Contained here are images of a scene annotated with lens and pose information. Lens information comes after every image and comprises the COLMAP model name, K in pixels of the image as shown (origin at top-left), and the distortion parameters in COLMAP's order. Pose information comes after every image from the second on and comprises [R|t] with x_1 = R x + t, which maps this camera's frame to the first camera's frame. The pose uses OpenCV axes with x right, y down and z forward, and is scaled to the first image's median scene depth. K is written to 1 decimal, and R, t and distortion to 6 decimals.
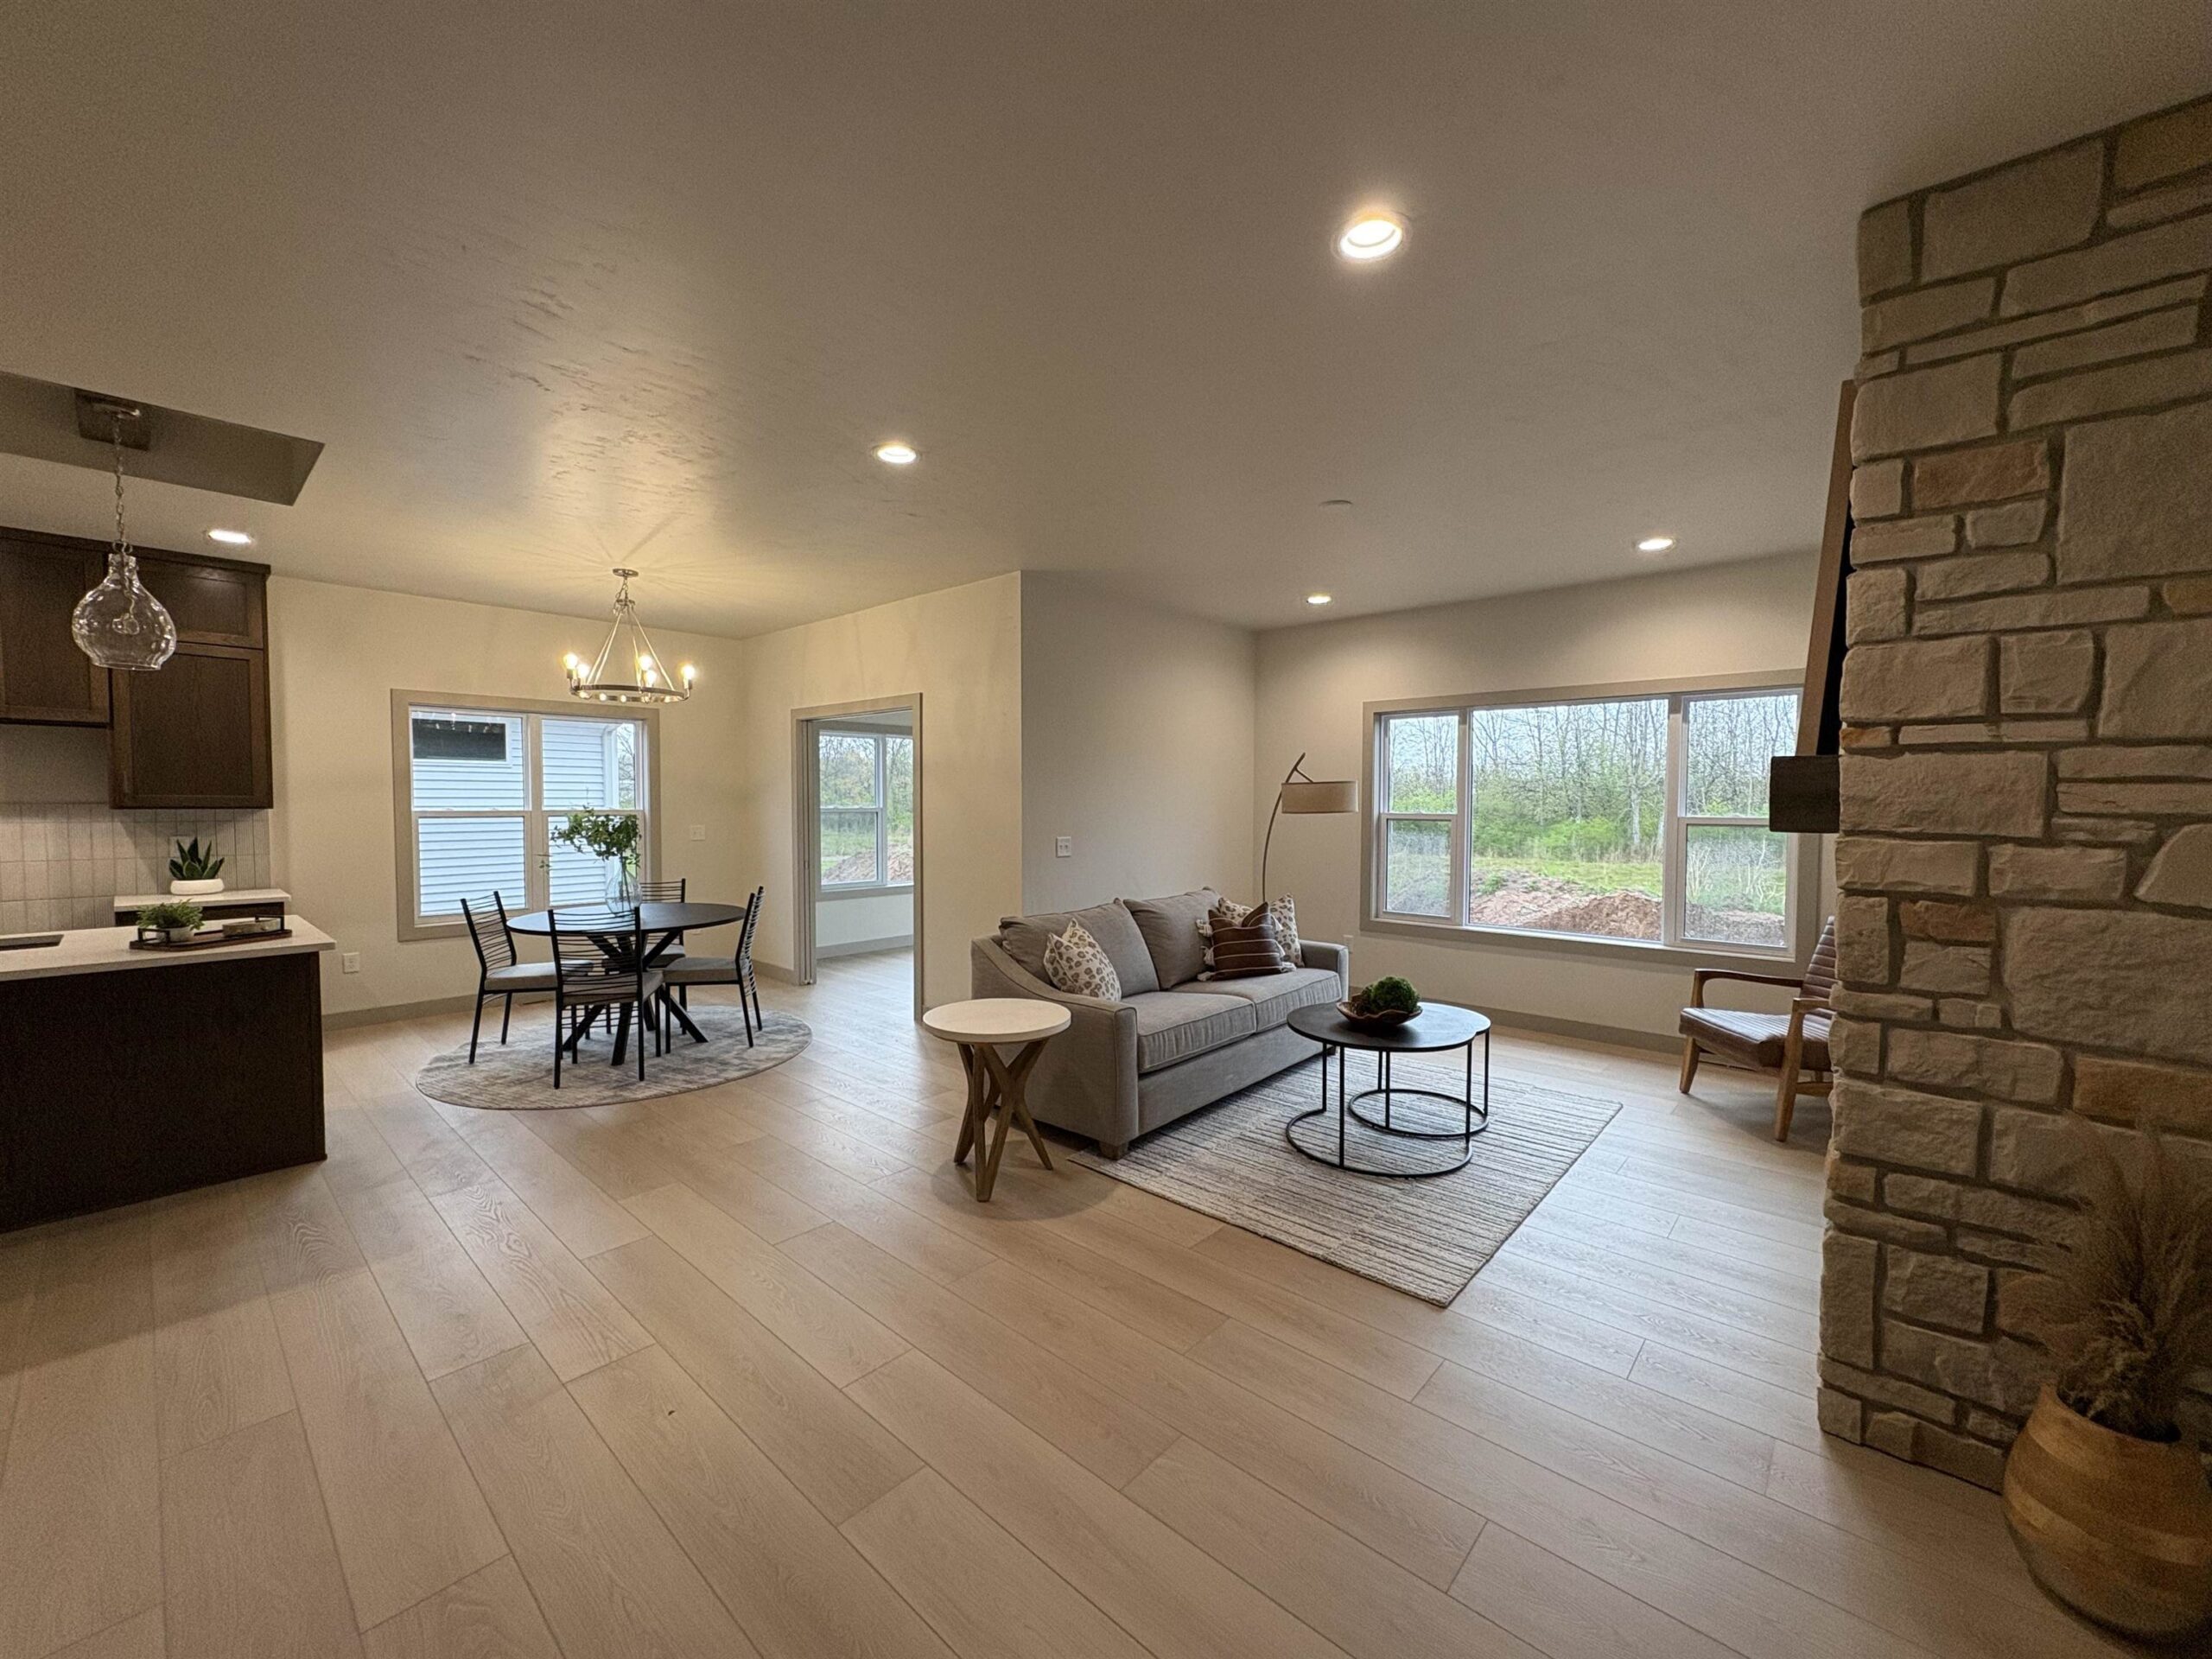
lens RADIAL K [[874.2, 0, 1106.1], [0, 874.2, 836.9], [0, 0, 1]] dist [0.000390, 0.000152]
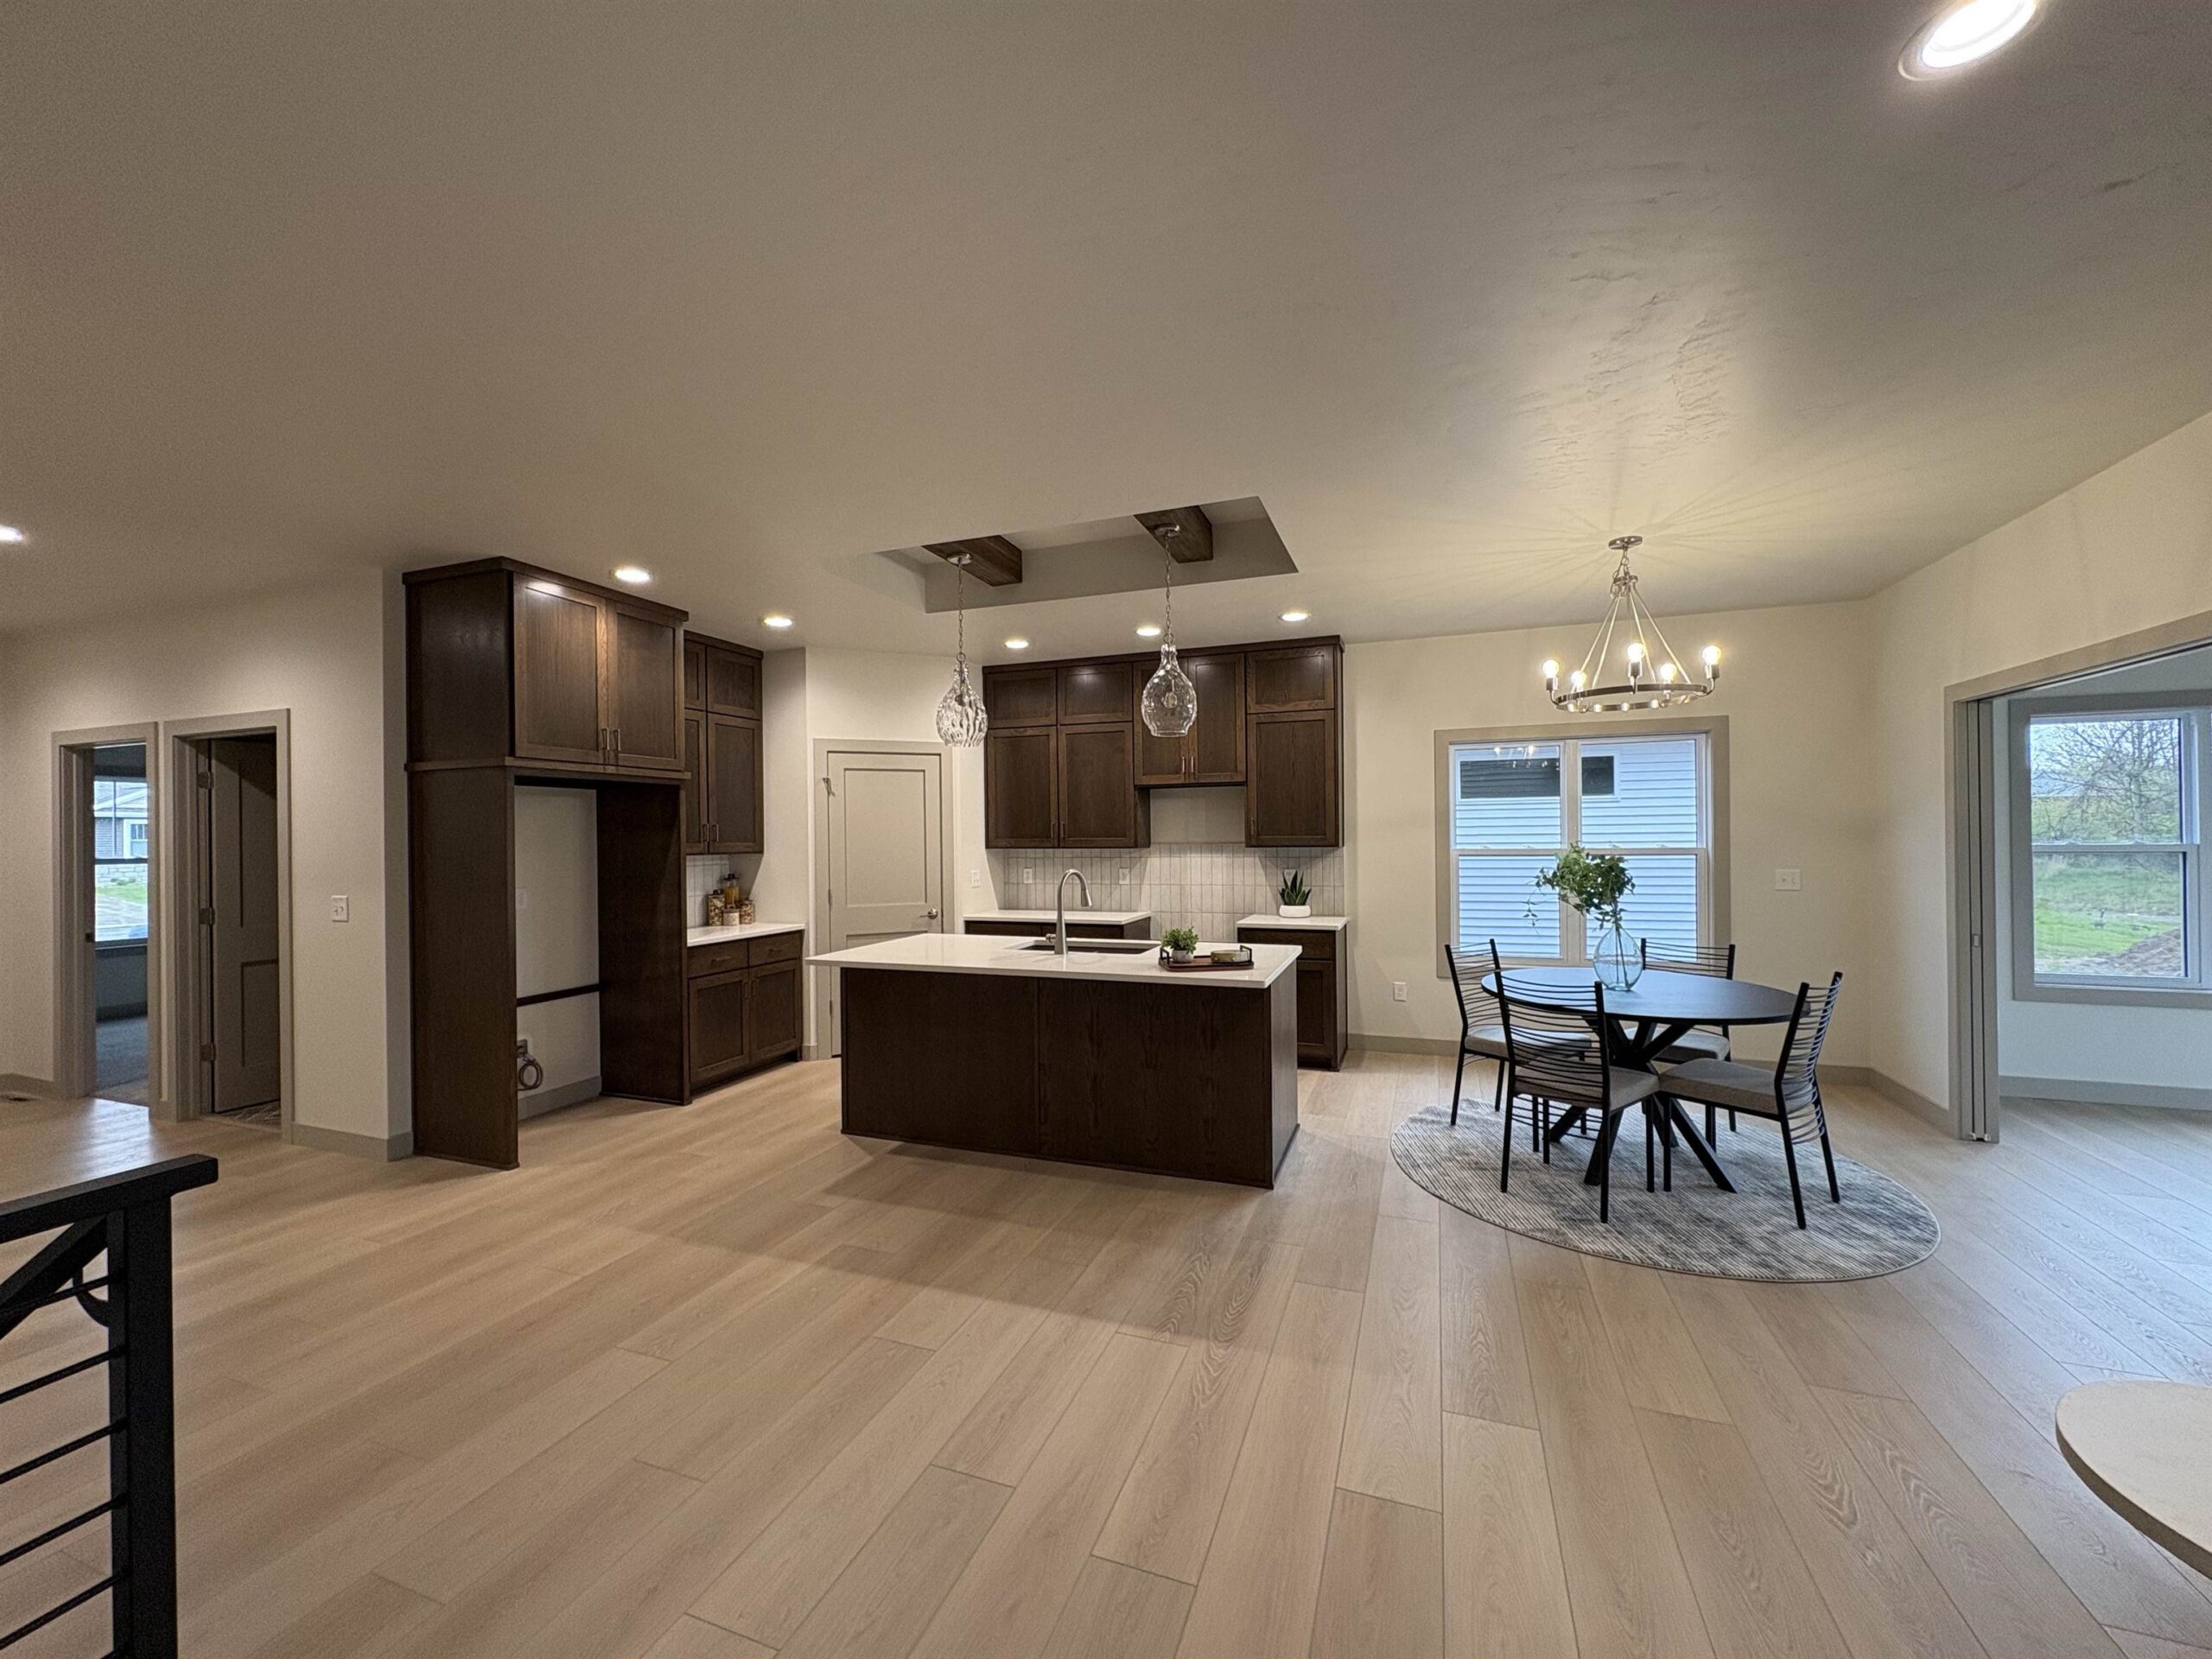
lens RADIAL K [[874.2, 0, 1106.1], [0, 874.2, 836.9], [0, 0, 1]] dist [0.000390, 0.000152]
pose [[0.365178, -0.008048, -0.930903, -0.000831], [-0.028089, 0.999412, -0.019659, -0.015355], [0.930514, 0.033327, 0.364737, 0.316219]]
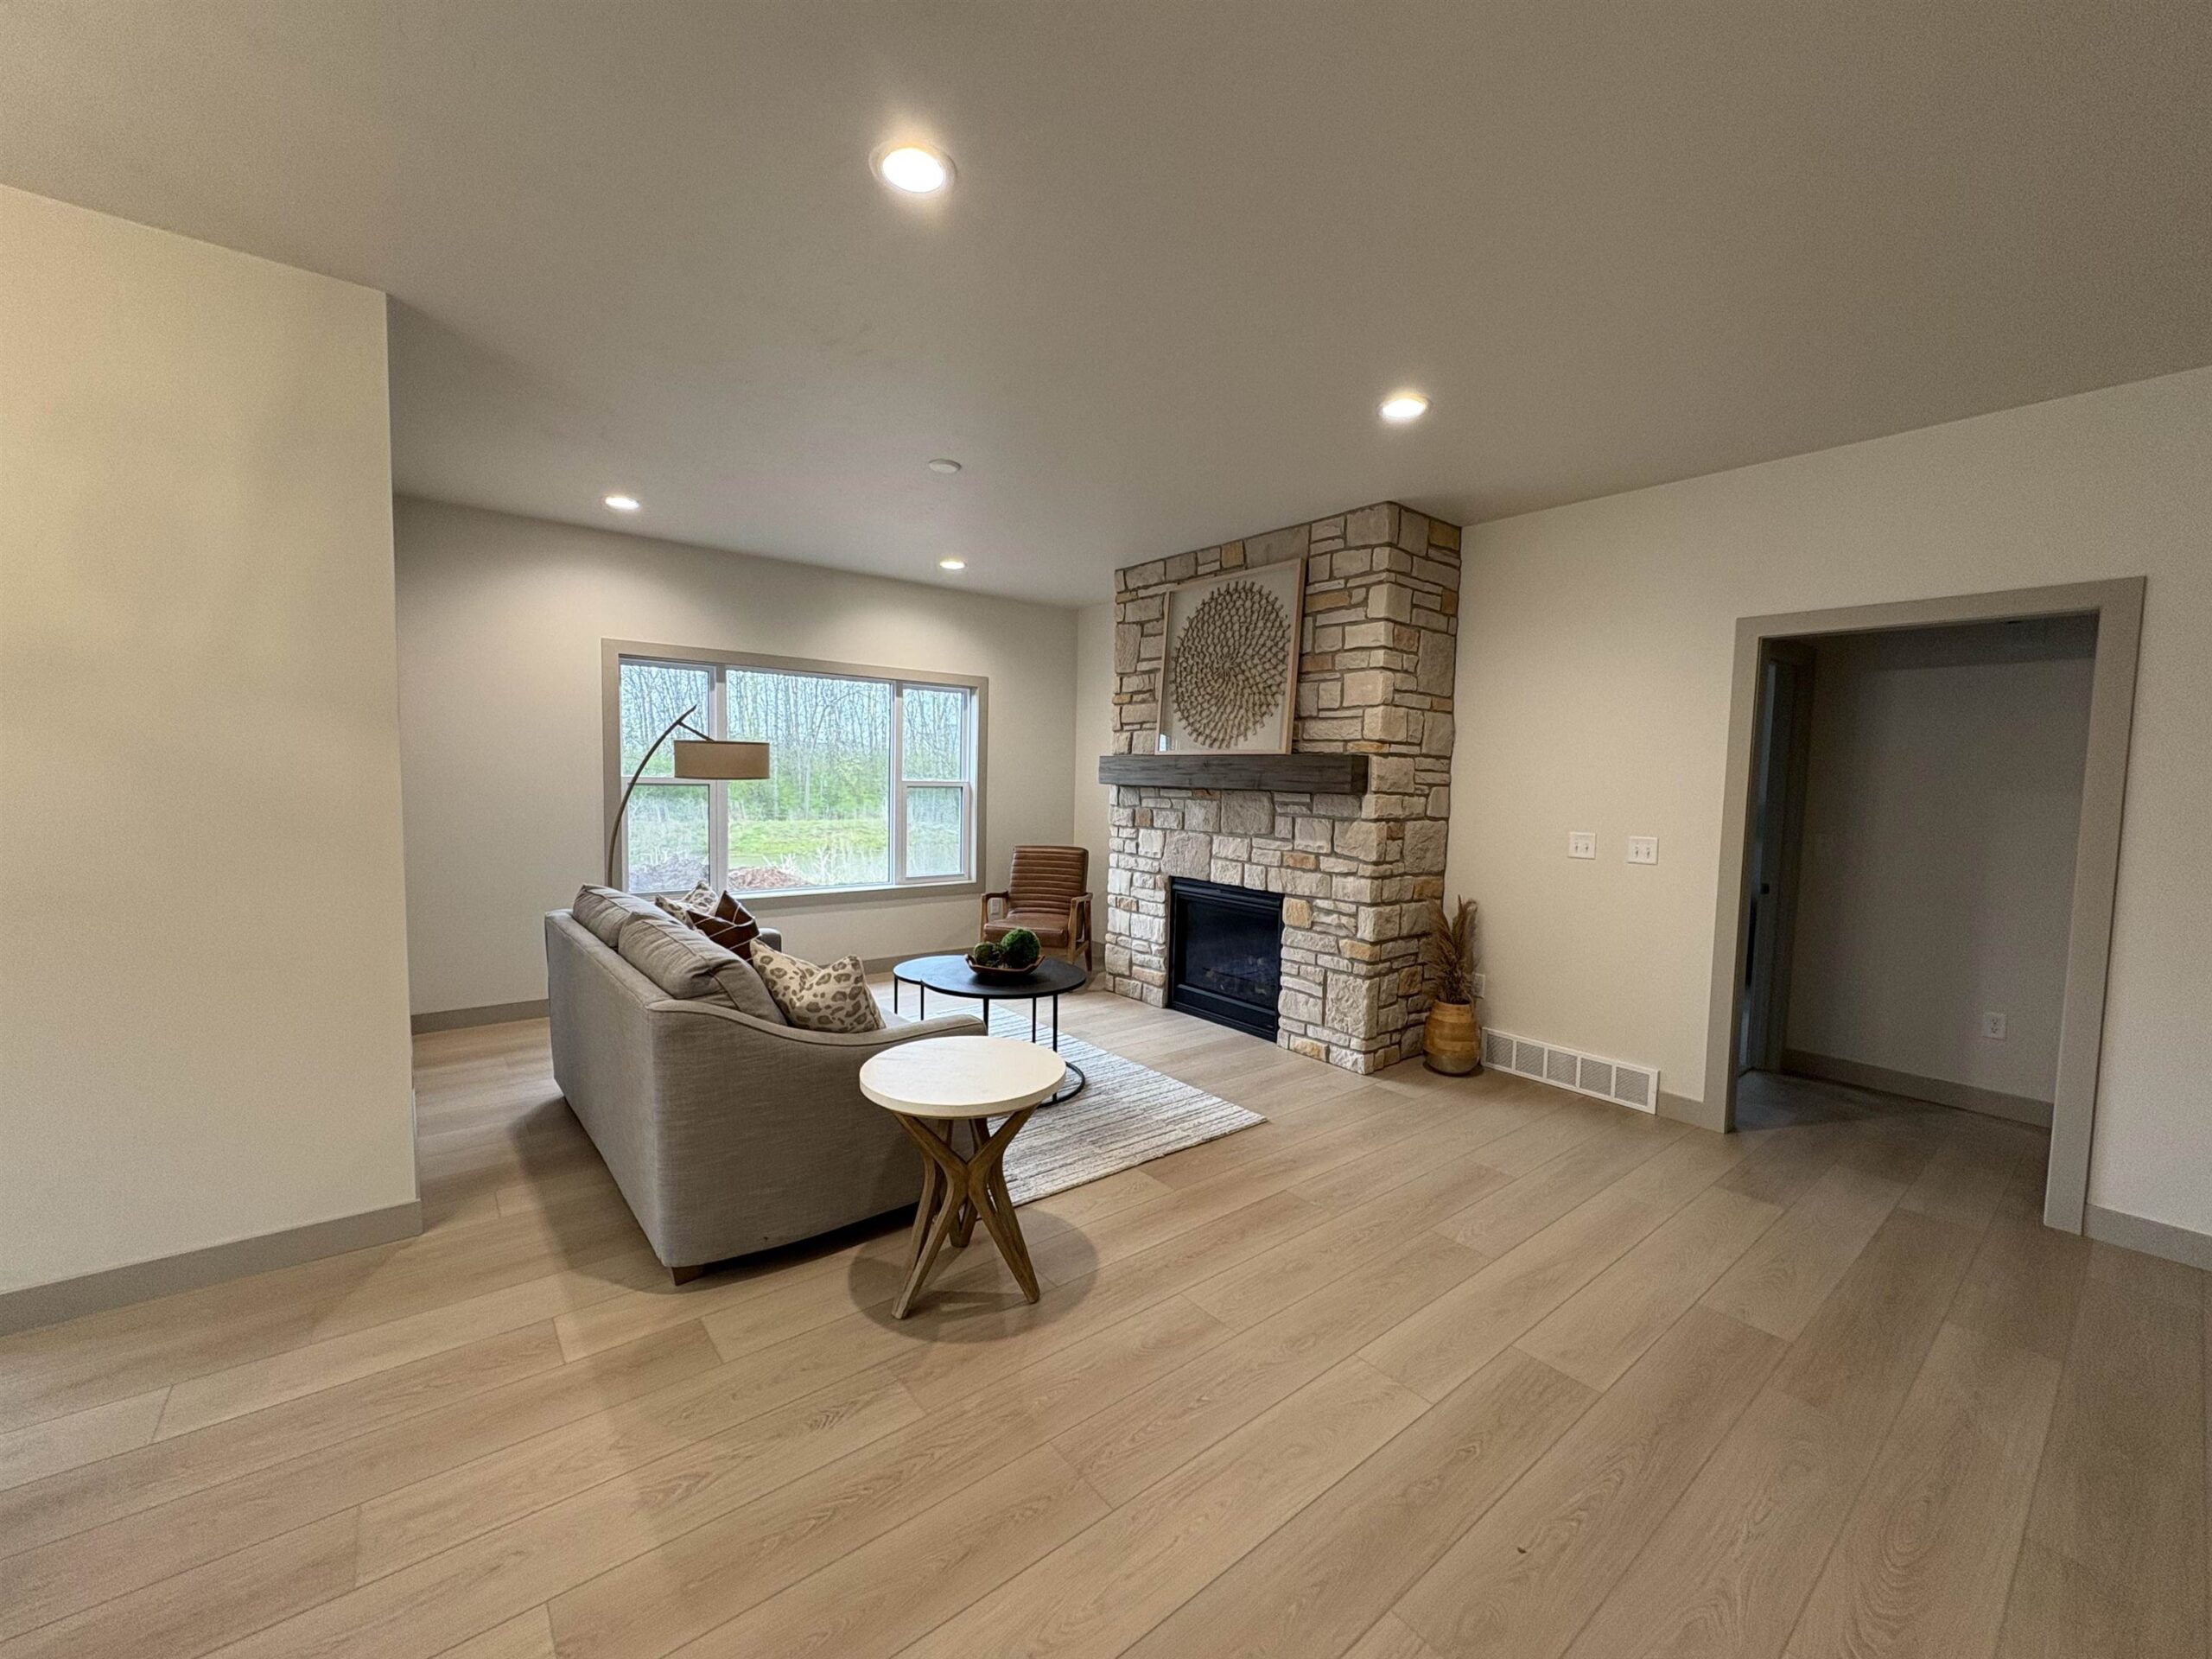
lens RADIAL K [[874.2, 0, 1106.1], [0, 874.2, 836.9], [0, 0, 1]] dist [0.000390, 0.000152]
pose [[0.161102, -0.071269, 0.984361, -0.558777], [0.020969, 0.997411, 0.068783, -0.023285], [-0.986715, 0.009560, 0.162179, 0.534370]]
